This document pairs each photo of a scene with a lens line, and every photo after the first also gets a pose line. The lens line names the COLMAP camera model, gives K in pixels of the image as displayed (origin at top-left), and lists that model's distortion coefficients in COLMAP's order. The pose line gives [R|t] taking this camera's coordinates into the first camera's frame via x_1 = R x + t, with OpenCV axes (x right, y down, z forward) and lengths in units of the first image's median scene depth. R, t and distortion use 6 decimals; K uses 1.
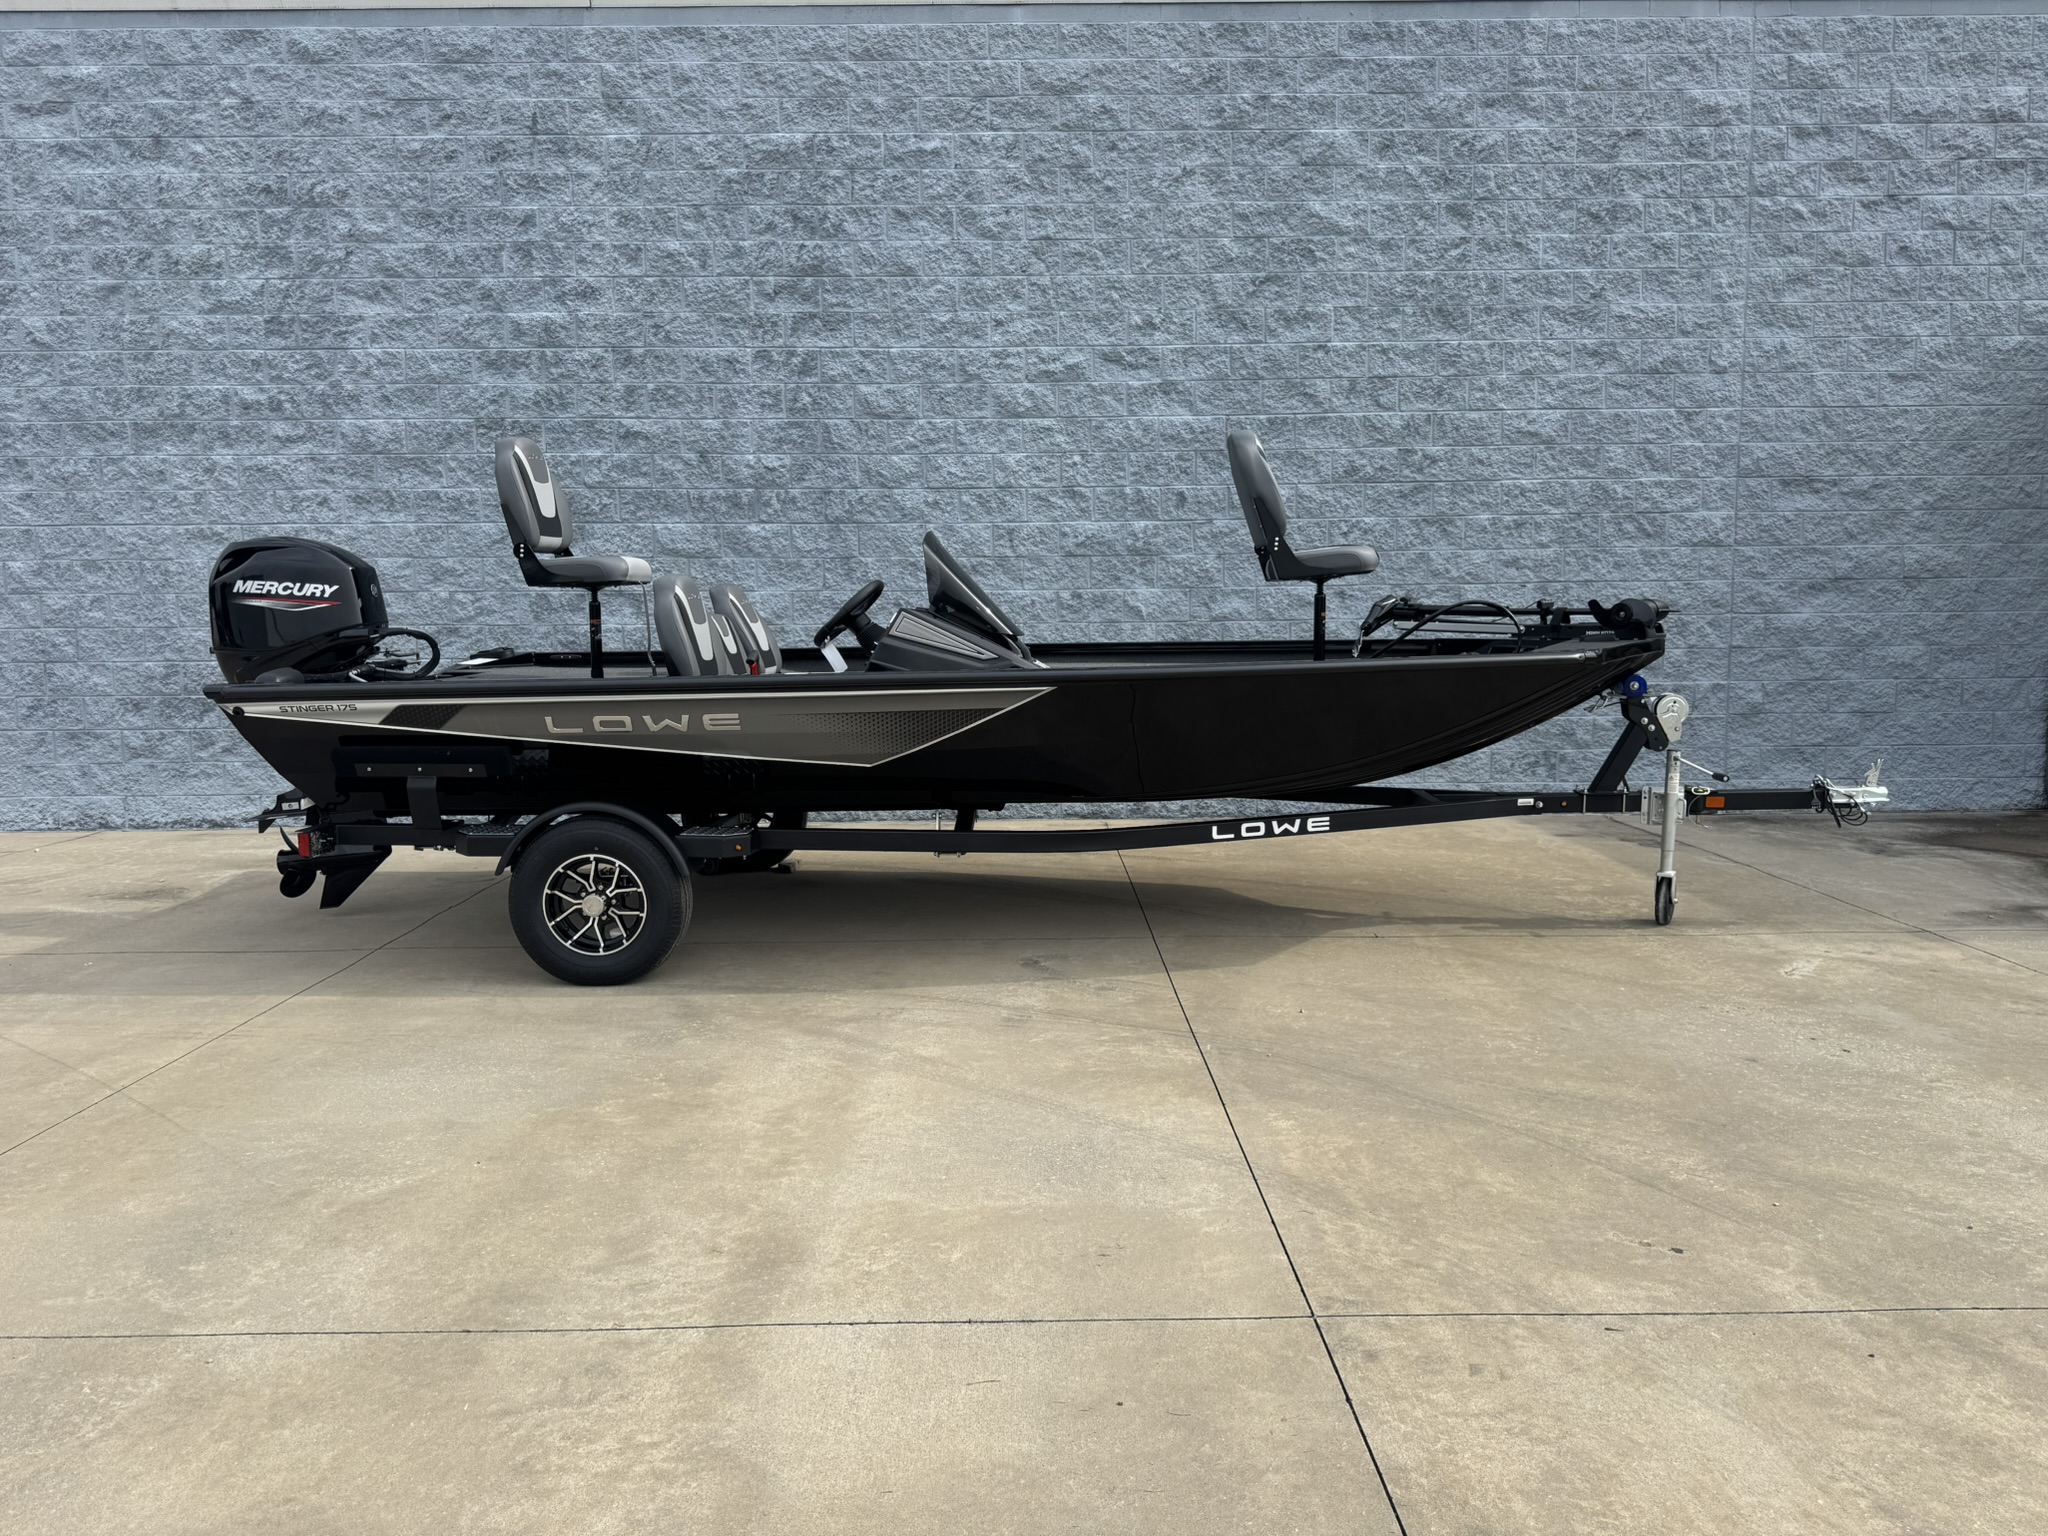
lens RADIAL K [[1455.2, 0, 1022.2], [0, 1455.2, 791.1], [0, 0, 1]] dist [0.026230, -0.030242]
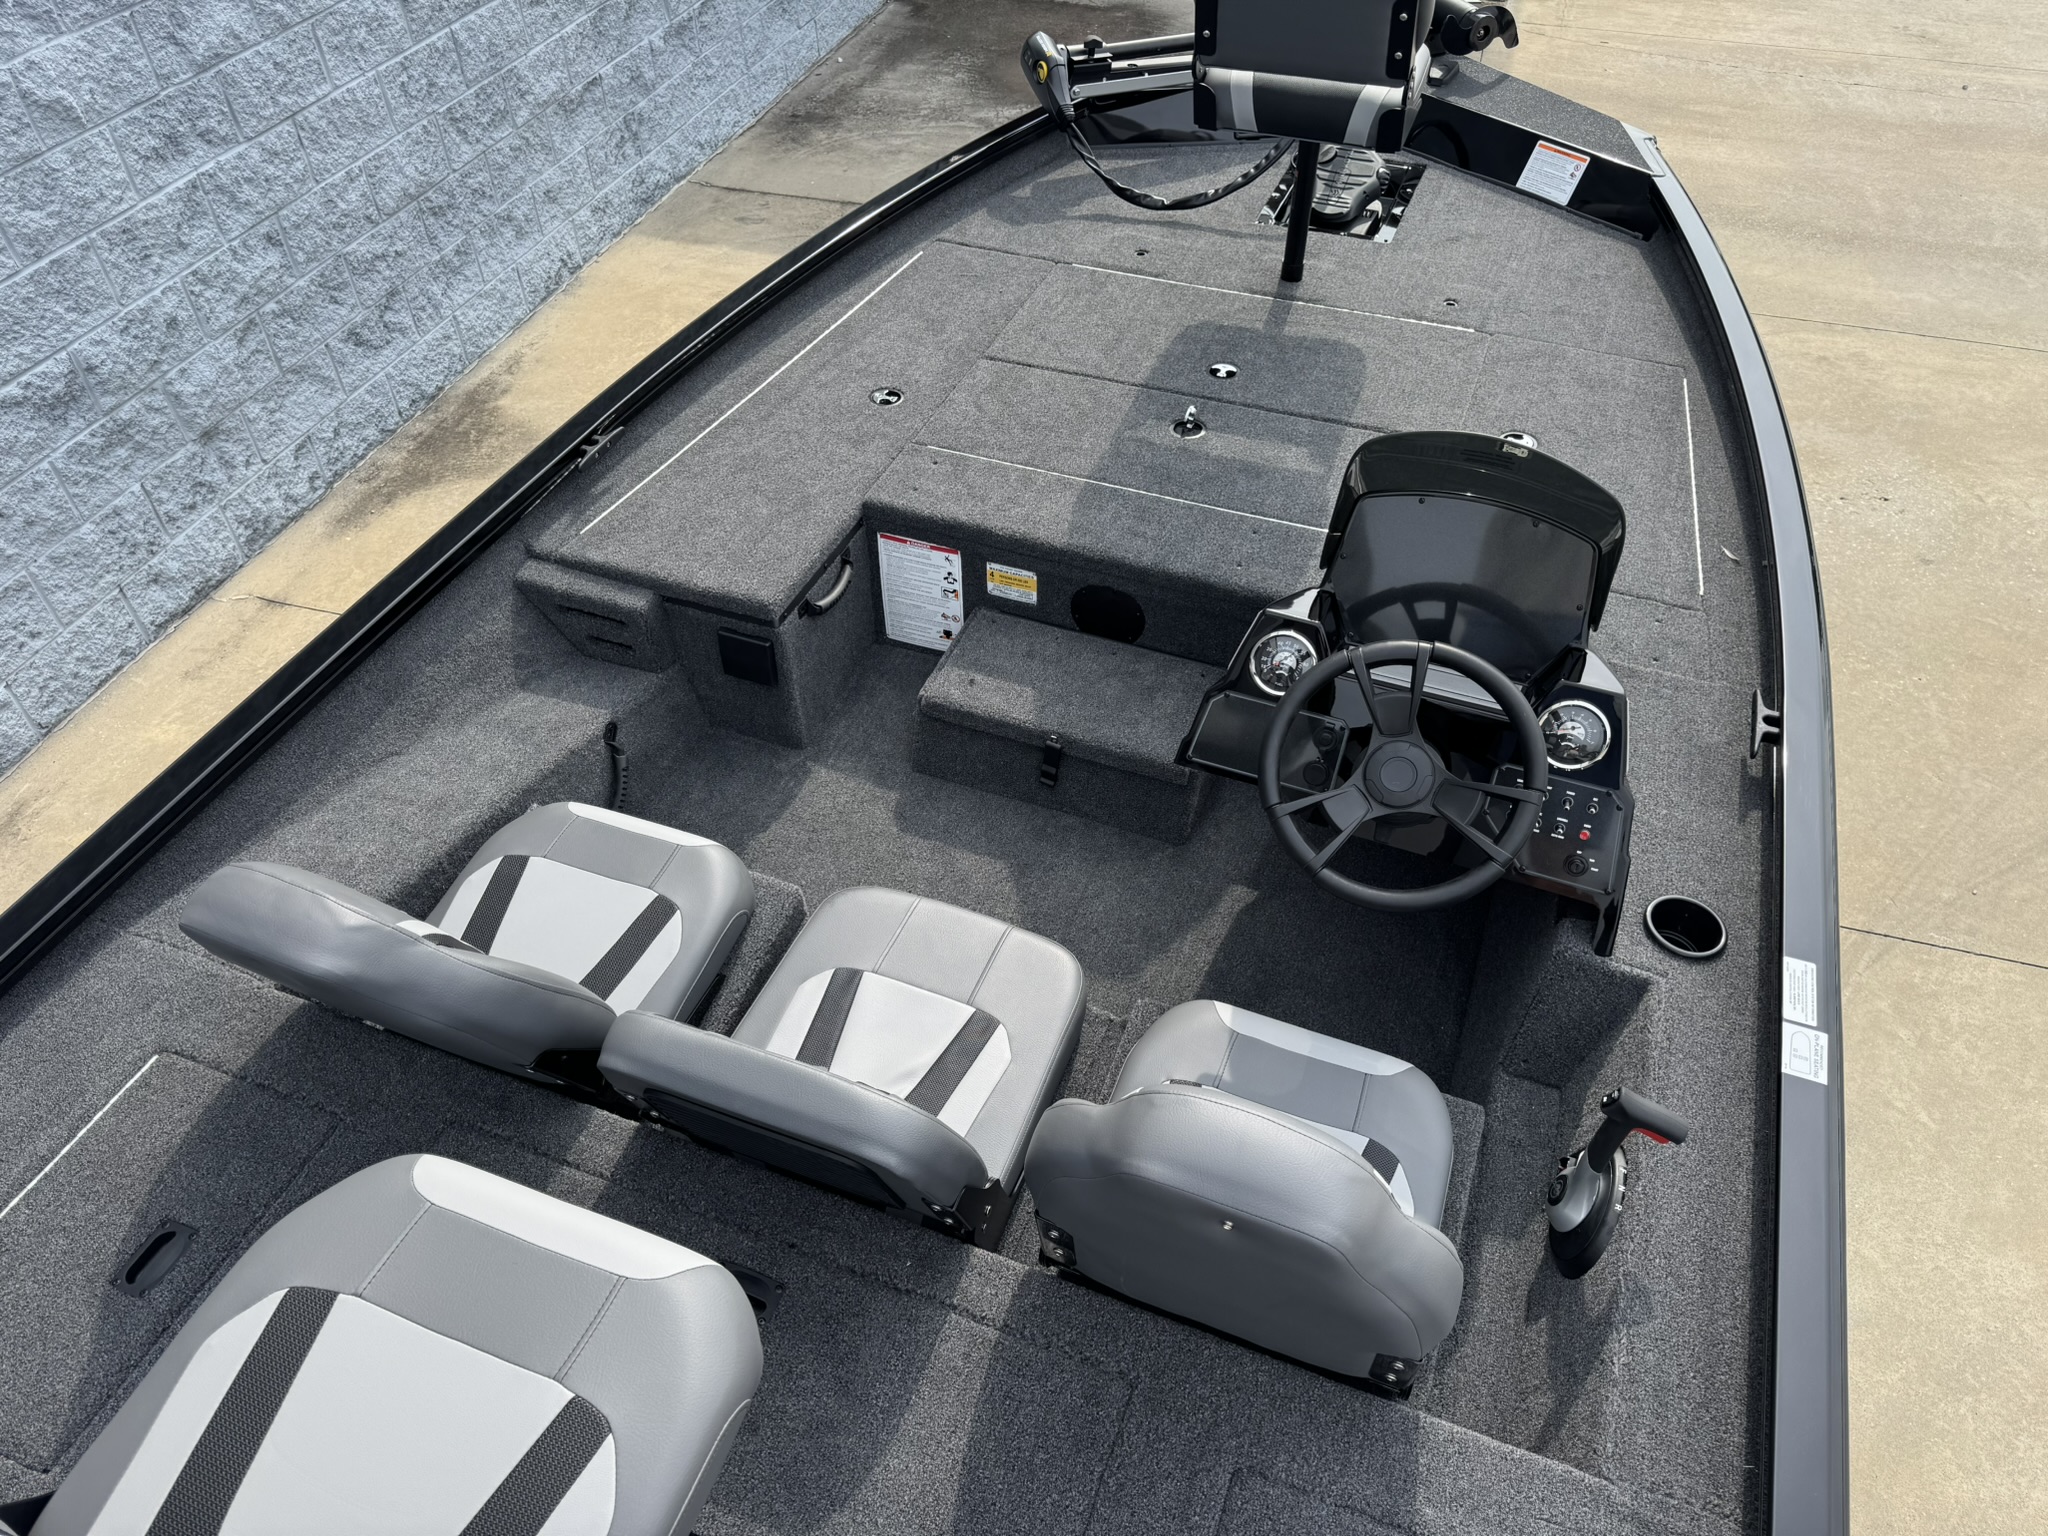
lens RADIAL K [[1455.2, 0, 1018.0], [0, 1455.2, 780.3], [0, 0, 1]] dist [0.026230, -0.030242]
pose [[0.299446, -0.661452, 0.687614, -0.243617], [0.124289, 0.741586, 0.659244, -0.223616], [-0.945983, -0.111945, 0.304277, 0.620234]]
